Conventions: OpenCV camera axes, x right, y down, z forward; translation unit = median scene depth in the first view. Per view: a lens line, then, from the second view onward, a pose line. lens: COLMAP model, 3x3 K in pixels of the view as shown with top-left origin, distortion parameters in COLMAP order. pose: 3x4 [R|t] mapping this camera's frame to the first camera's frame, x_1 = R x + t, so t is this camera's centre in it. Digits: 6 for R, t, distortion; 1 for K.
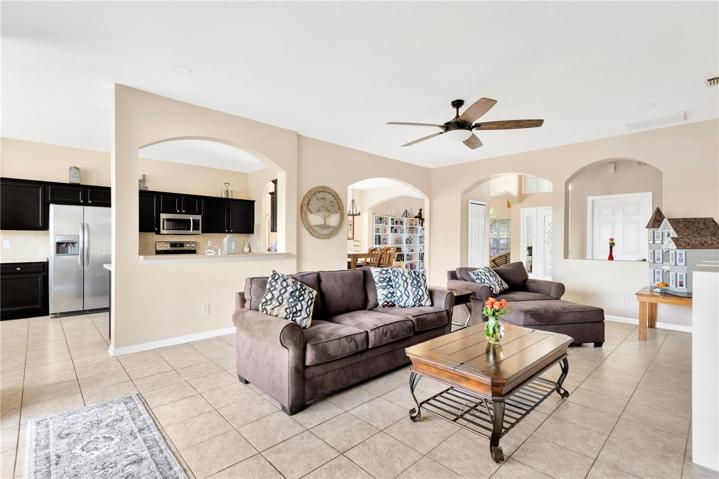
lens RADIAL K [[341.0, 0, 364.5], [0, 341.0, 241.1], [0, 0, 1]] dist [-0.001555, -0.000497]
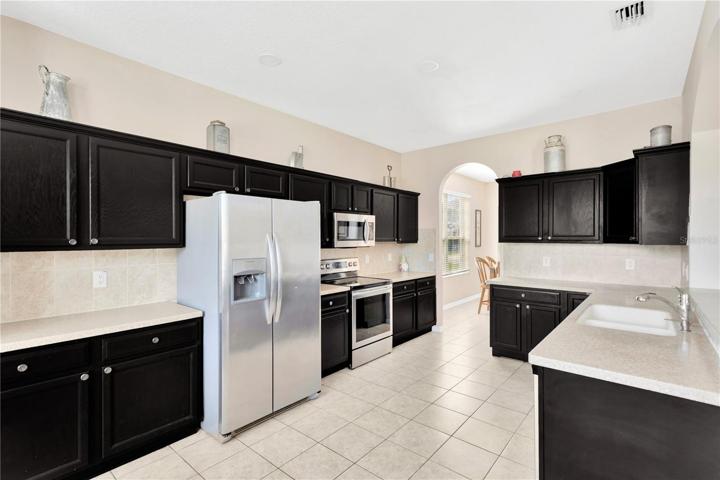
lens RADIAL K [[341.5, 0, 354.4], [0, 341.5, 239.2], [0, 0, 1]] dist [-0.001555, -0.000497]
pose [[0.996673, -0.005025, 0.081346, -0.725548], [0.005009, 0.999987, 0.000402, -0.042135], [-0.081347, 0.000007, 0.996686, 0.494048]]
